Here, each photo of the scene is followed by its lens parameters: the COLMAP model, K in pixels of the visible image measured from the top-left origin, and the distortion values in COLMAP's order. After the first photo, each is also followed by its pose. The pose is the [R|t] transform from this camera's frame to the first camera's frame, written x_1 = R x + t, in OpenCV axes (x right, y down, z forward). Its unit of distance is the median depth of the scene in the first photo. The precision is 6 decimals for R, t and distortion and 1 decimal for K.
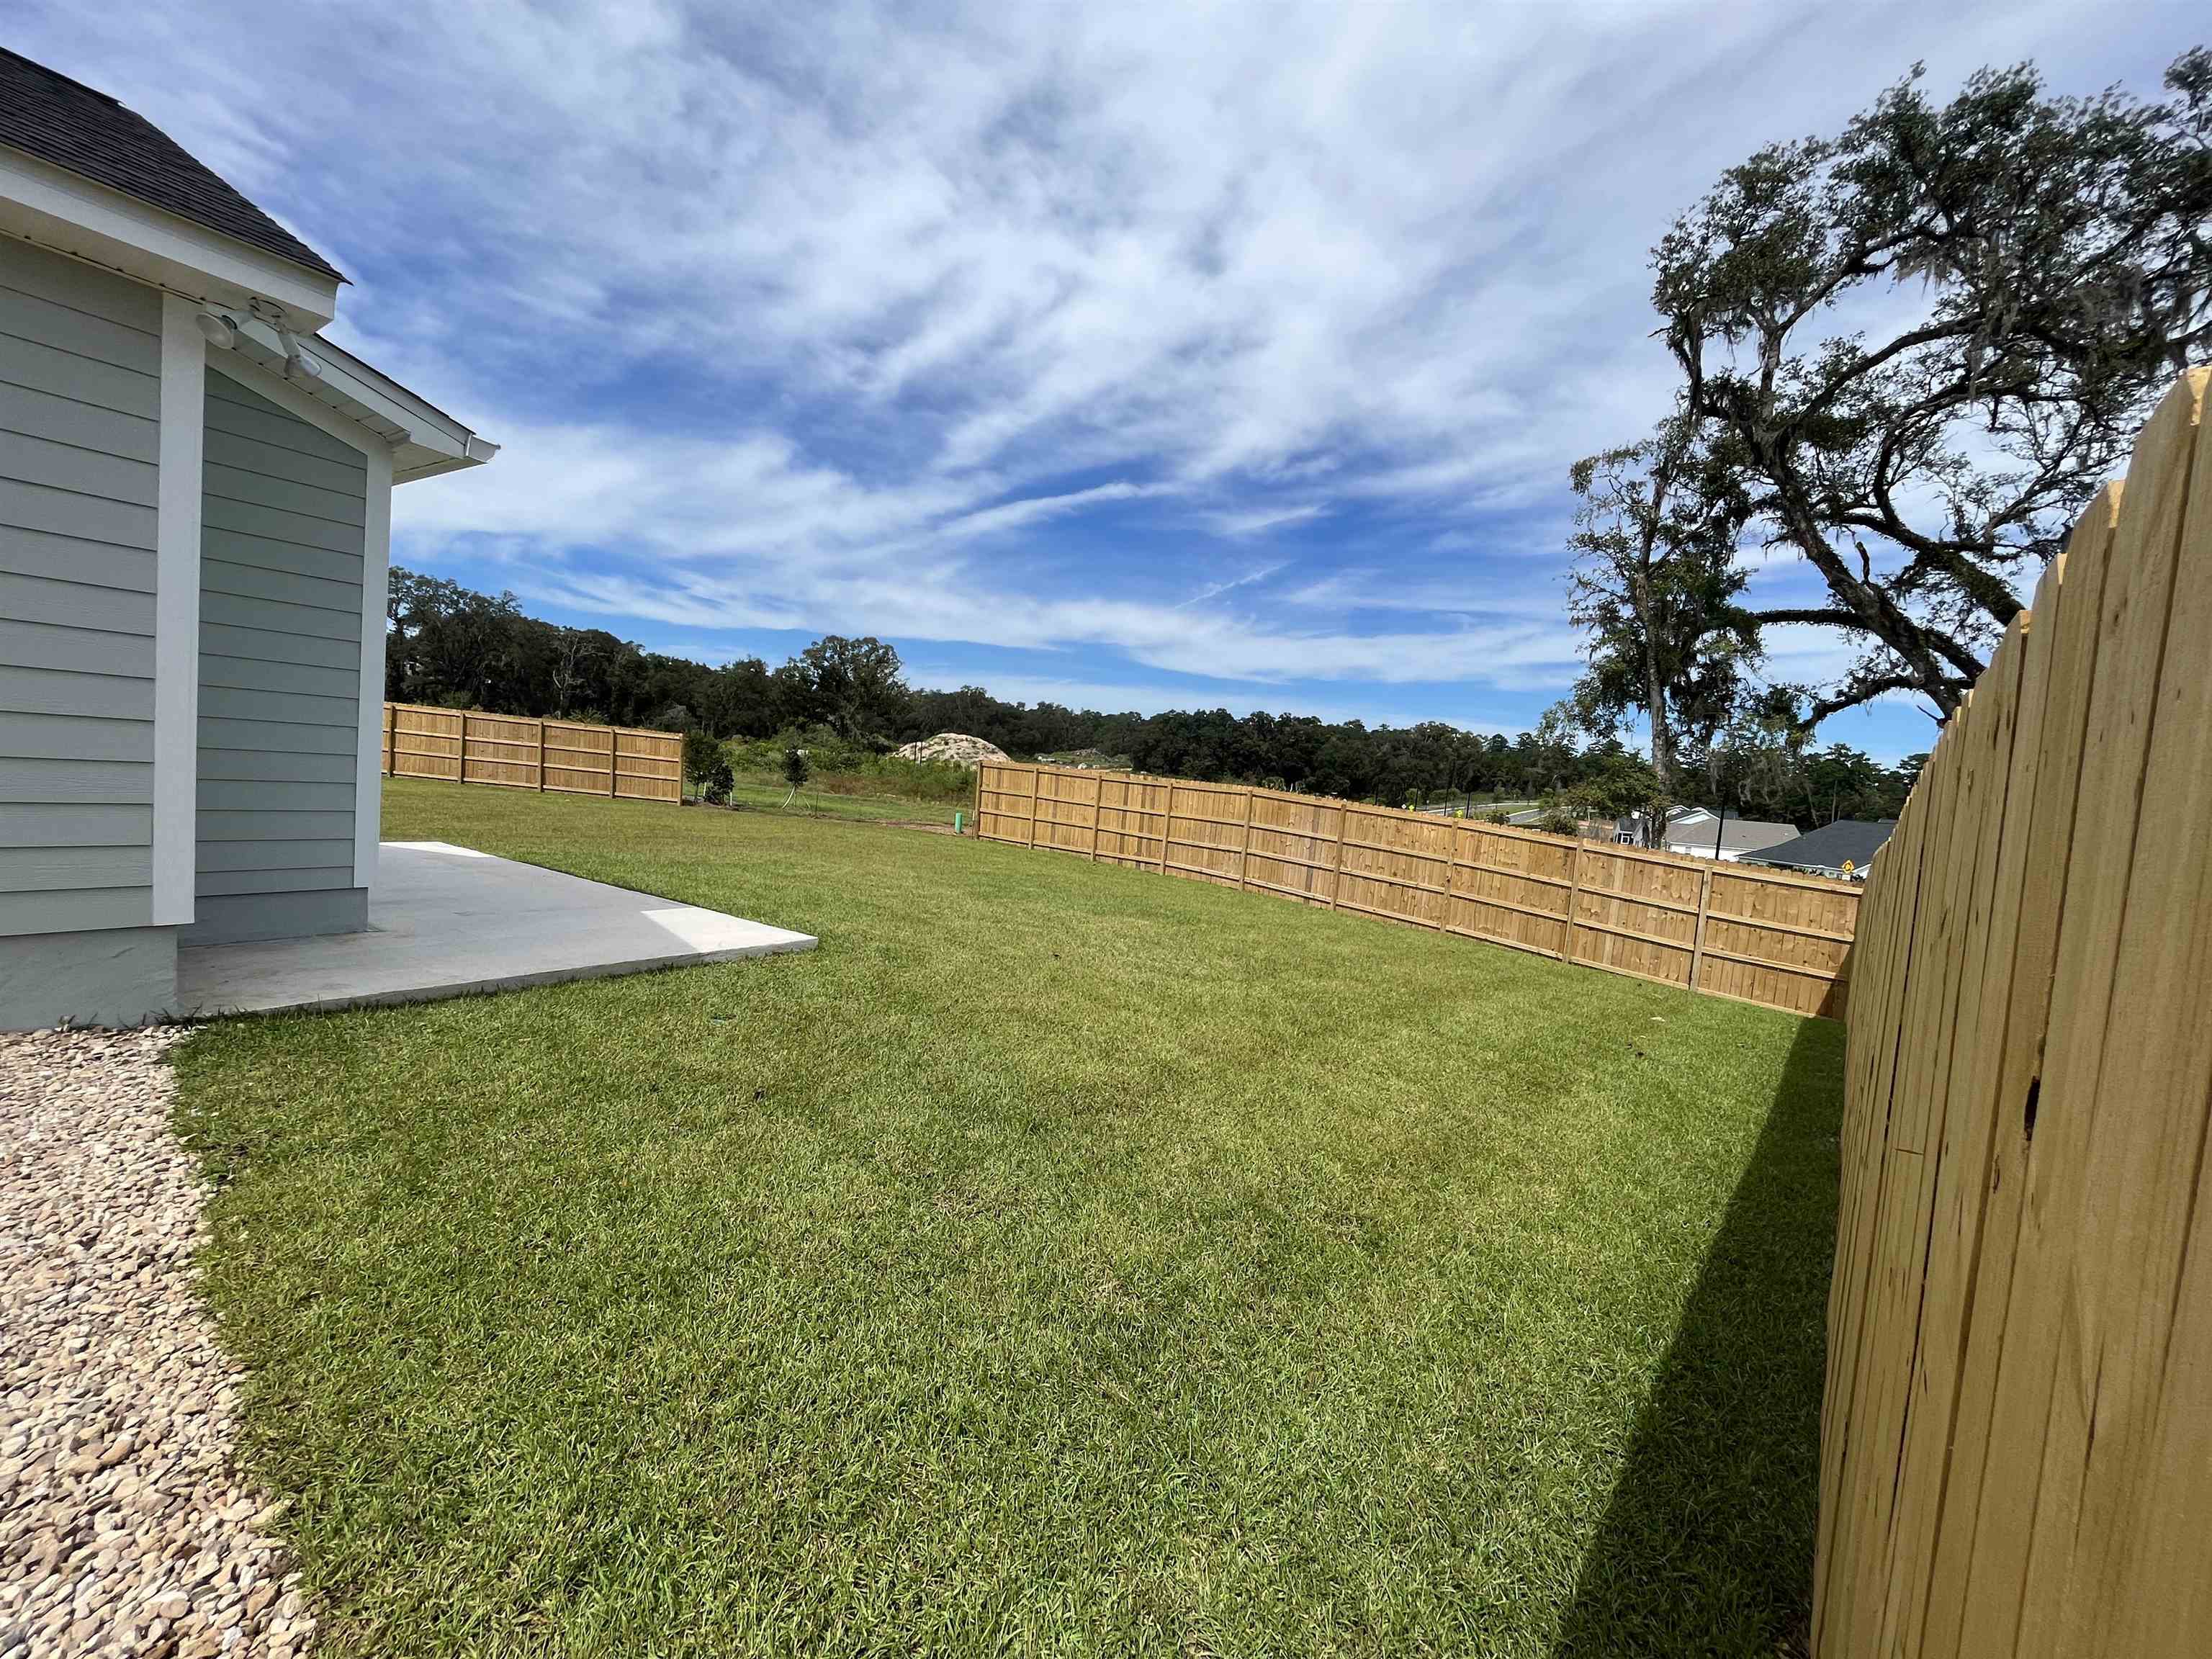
lens RADIAL K [[889.6, 0, 1109.4], [0, 889.6, 829.8], [0, 0, 1]] dist [-0.010808, 0.000296]
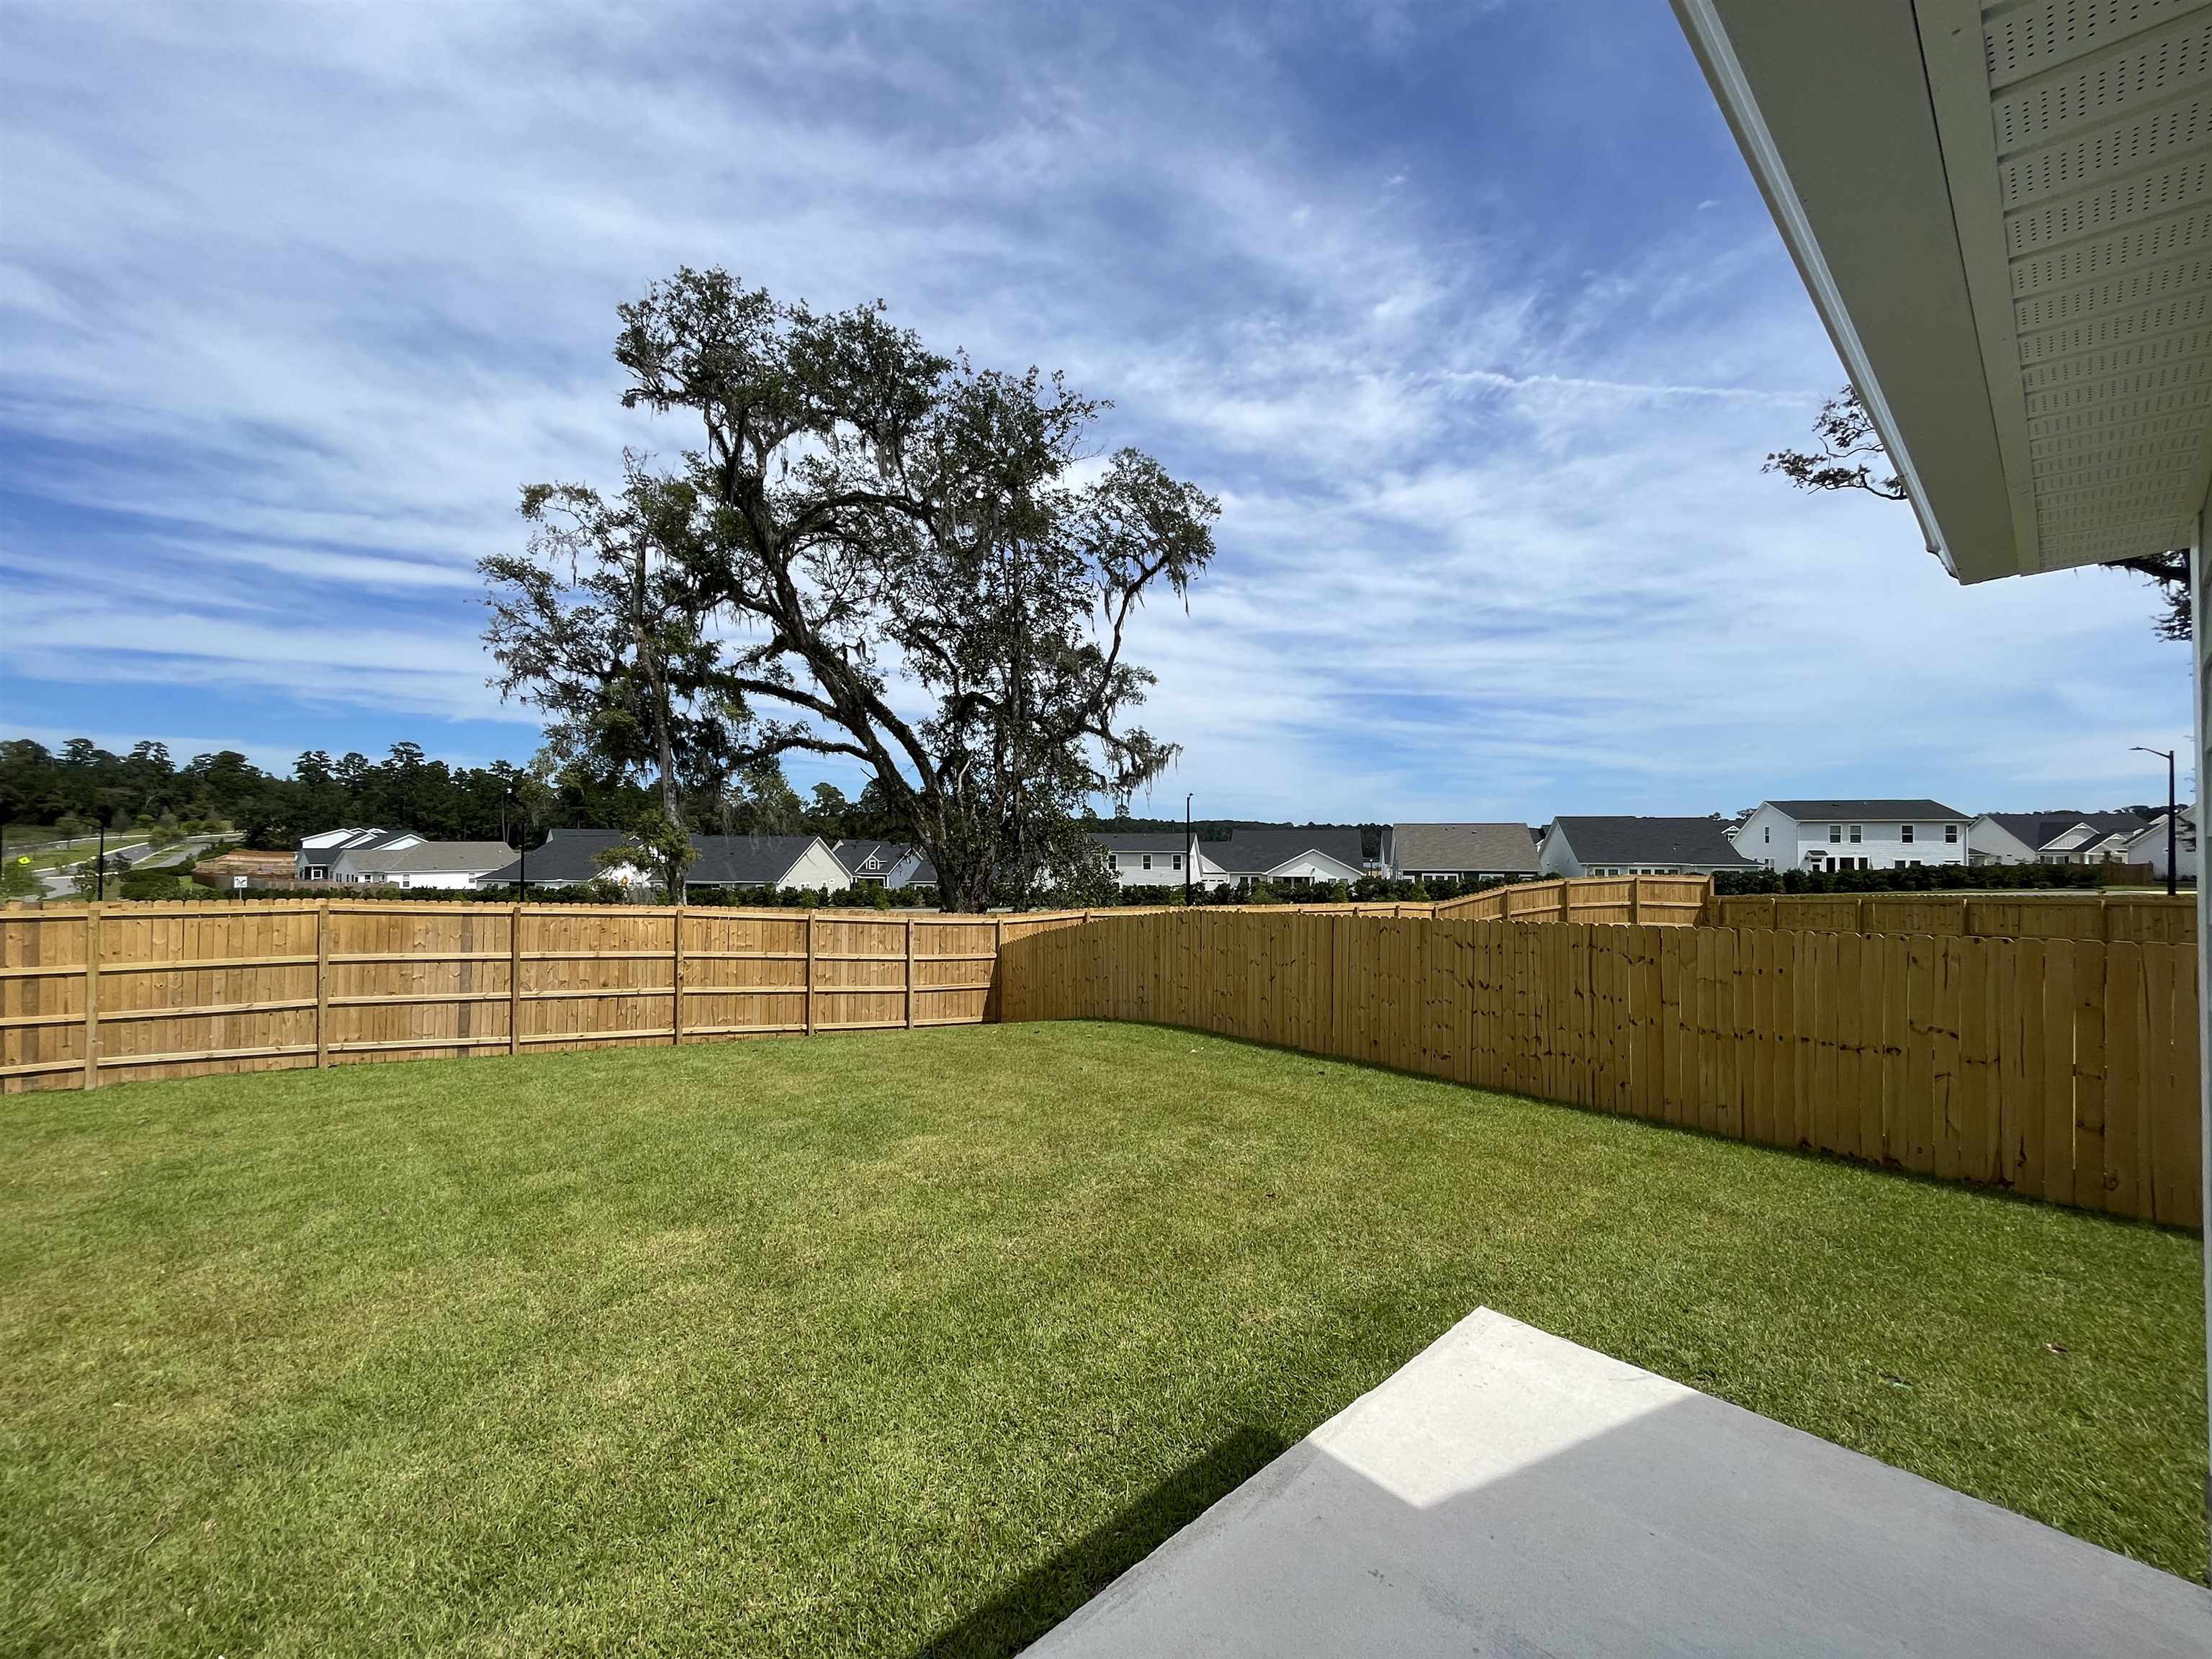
lens RADIAL K [[889.6, 0, 1111.2], [0, 889.6, 819.2], [0, 0, 1]] dist [-0.010808, 0.000296]
pose [[0.248027, -0.055417, 0.967167, -0.262071], [0.078732, 0.996213, 0.036891, -0.073154], [-0.965548, 0.066997, 0.251451, 0.269561]]
